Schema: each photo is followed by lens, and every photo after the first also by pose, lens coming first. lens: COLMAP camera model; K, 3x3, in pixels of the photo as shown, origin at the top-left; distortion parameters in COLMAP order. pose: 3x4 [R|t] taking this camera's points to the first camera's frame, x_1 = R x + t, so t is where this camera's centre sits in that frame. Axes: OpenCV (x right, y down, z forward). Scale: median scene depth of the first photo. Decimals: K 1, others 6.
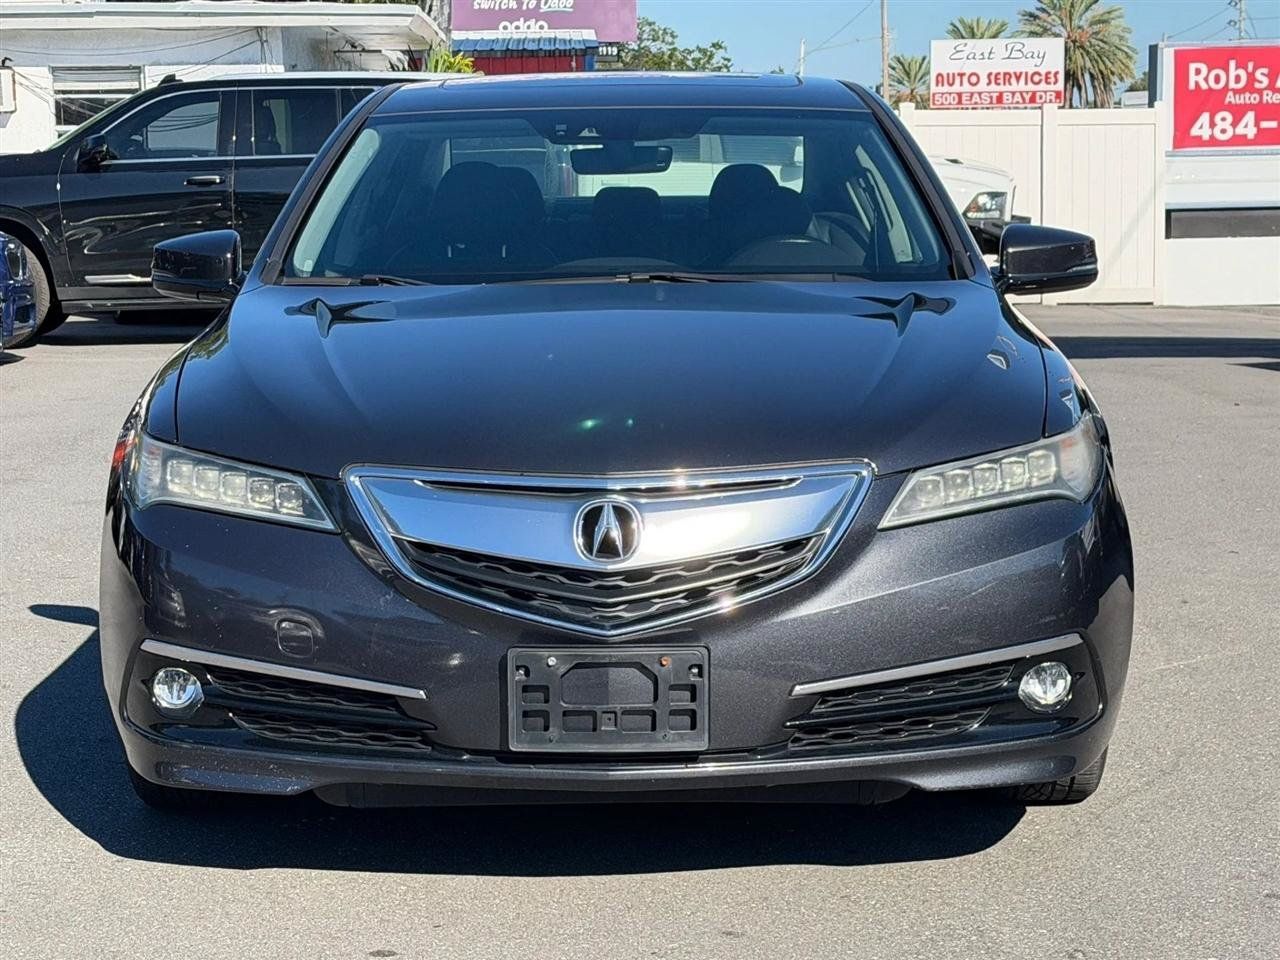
lens RADIAL K [[2859.0, 0, 640.0], [0, 2859.0, 480.0], [0, 0, 1]] dist [0.095294, 0.596220]
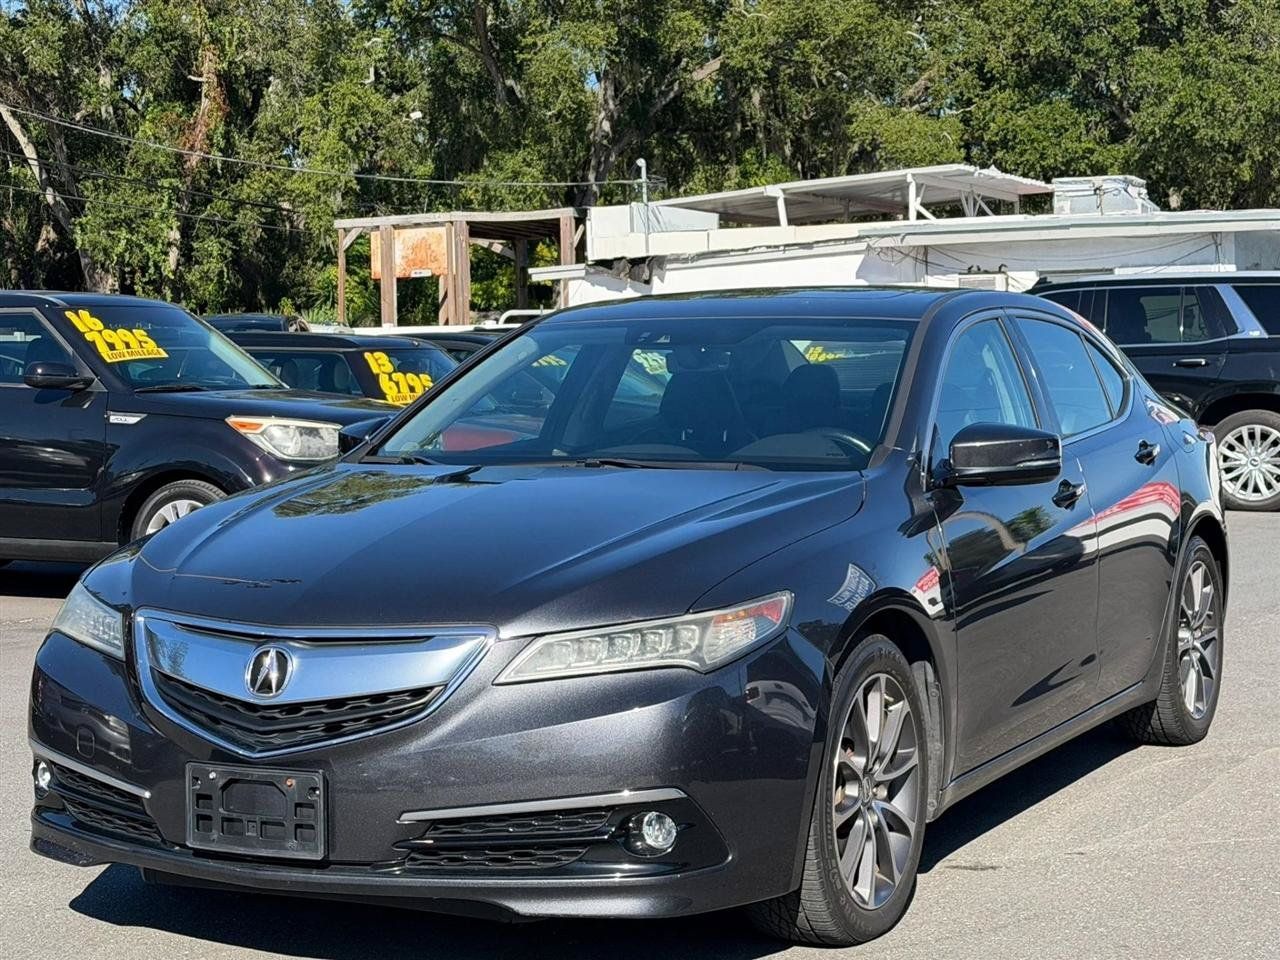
lens RADIAL K [[2420.2, 0, 640.0], [0, 2420.2, 480.0], [0, 0, 1]] dist [0.137971, -0.175811]
pose [[0.894670, 0.025422, -0.446003, 0.498430], [-0.049602, 0.997859, -0.042621, -0.023147], [0.443965, 0.060254, 0.894016, 0.117849]]
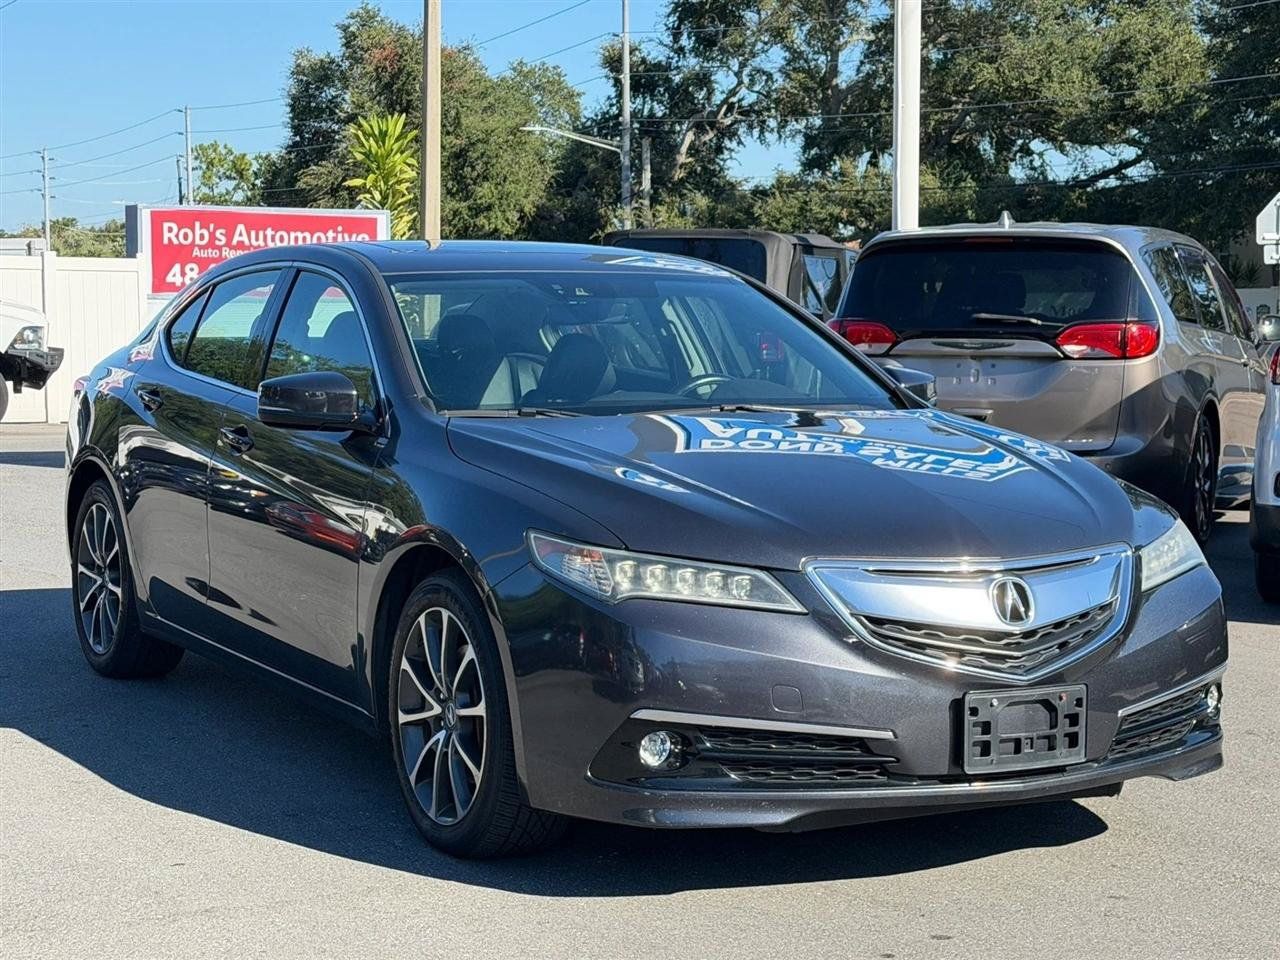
lens RADIAL K [[2420.2, 0, 640.0], [0, 2420.2, 480.0], [0, 0, 1]] dist [0.137971, -0.175811]
pose [[0.870242, -0.021910, 0.492136, -0.603334], [0.039584, 0.998890, -0.025525, -0.013909], [-0.491031, 0.041694, 0.870144, 0.087851]]
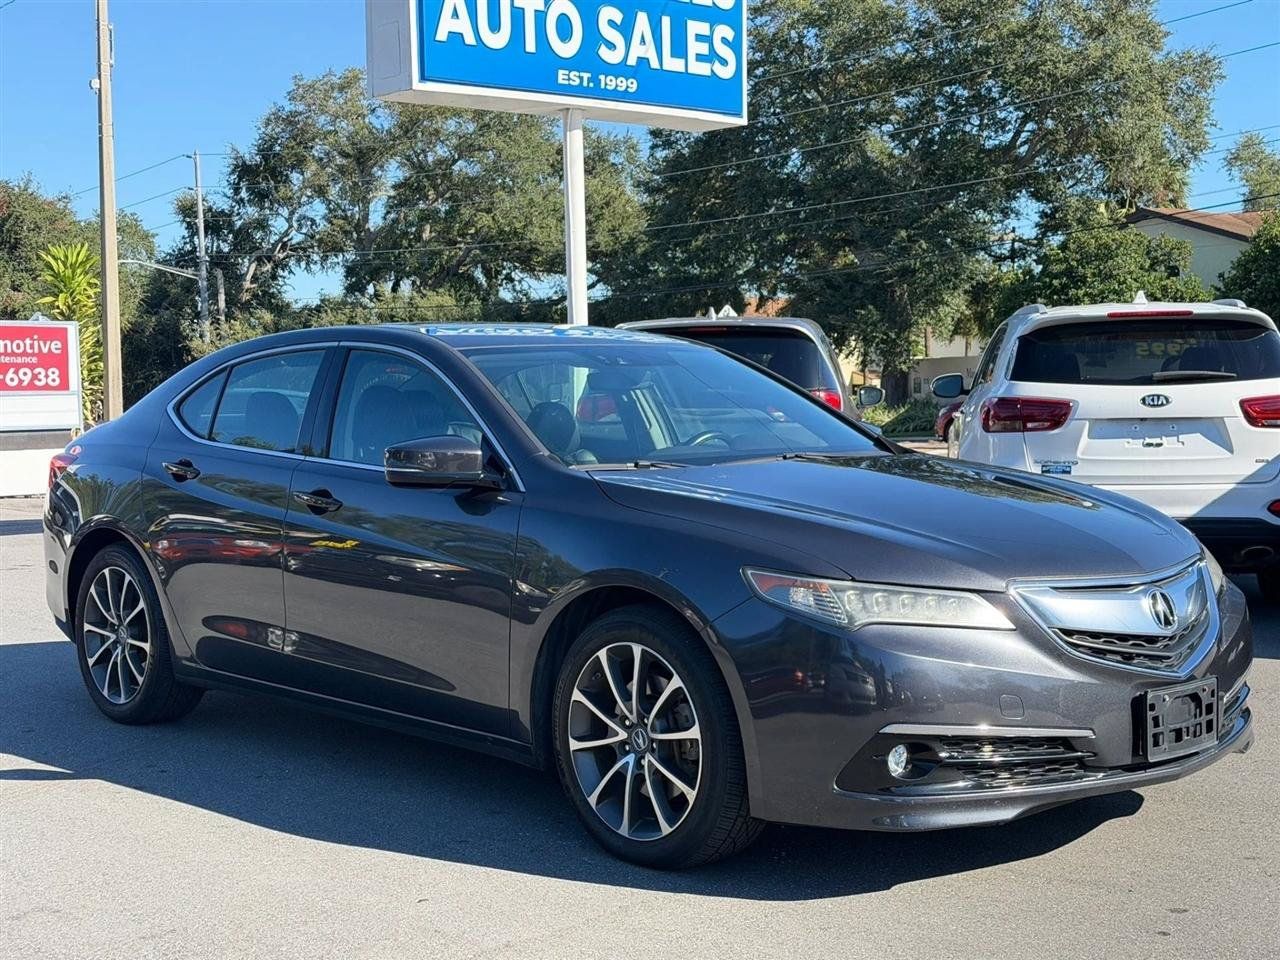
lens RADIAL K [[1779.3, 0, 640.0], [0, 1779.3, 480.0], [0, 0, 1]] dist [0.254314, -0.908208]
pose [[0.715694, -0.039056, 0.697321, -0.747122], [0.087569, 0.995574, -0.034115, -0.035981], [-0.692903, 0.085480, 0.715946, 0.417848]]
